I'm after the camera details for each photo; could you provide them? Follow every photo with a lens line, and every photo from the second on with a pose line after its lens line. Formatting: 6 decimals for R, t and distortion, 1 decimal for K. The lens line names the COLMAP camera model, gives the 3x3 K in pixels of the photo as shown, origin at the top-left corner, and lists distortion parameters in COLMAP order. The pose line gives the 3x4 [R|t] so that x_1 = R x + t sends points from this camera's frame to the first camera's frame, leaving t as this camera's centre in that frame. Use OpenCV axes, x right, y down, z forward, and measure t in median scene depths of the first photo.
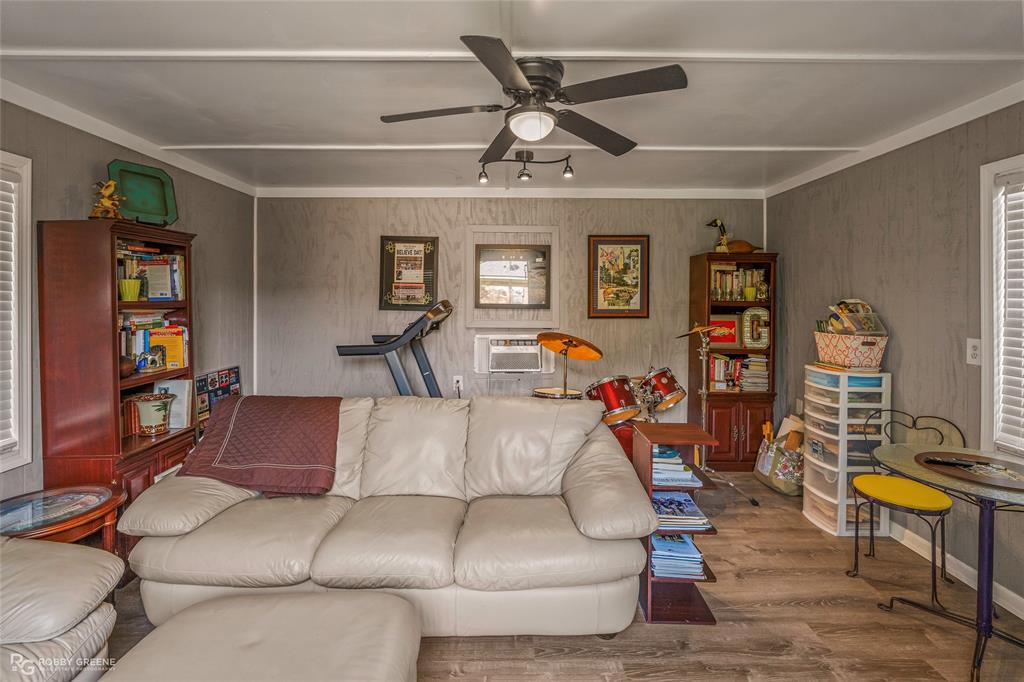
lens RADIAL K [[472.6, 0, 510.3], [0, 472.6, 289.1], [0, 0, 1]] dist [-0.000973, 0.000449]
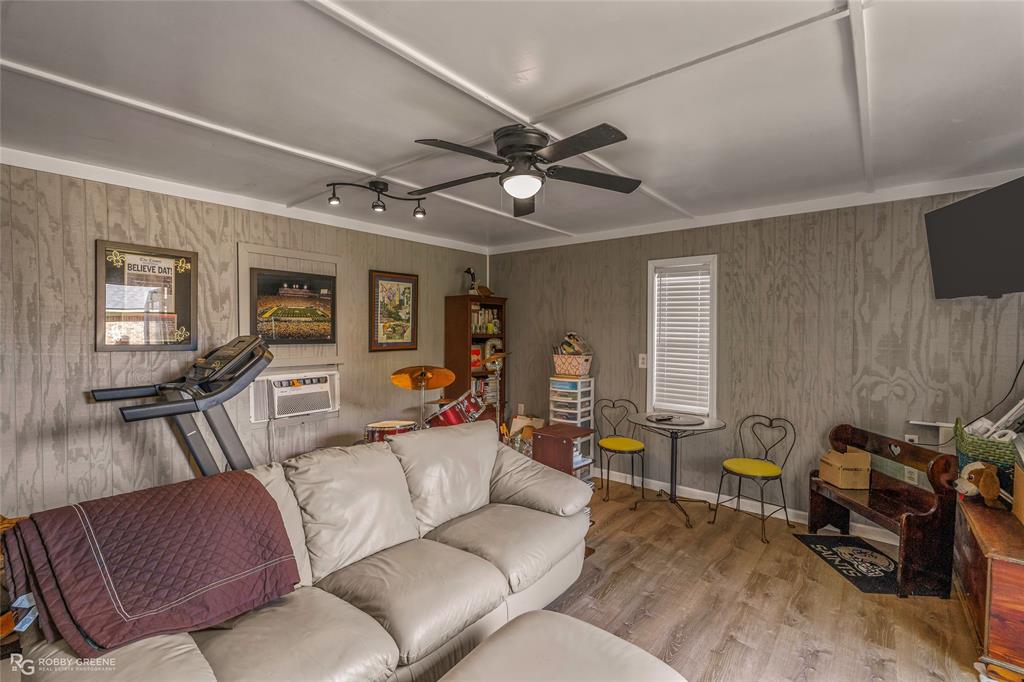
lens RADIAL K [[462.9, 0, 507.4], [0, 462.9, 329.5], [0, 0, 1]] dist [-0.008789, 0.000820]
pose [[0.635890, -0.000580, 0.771780, -0.413635], [-0.013991, 0.999827, 0.012279, -0.002689], [-0.771653, -0.018606, 0.635772, 0.143158]]
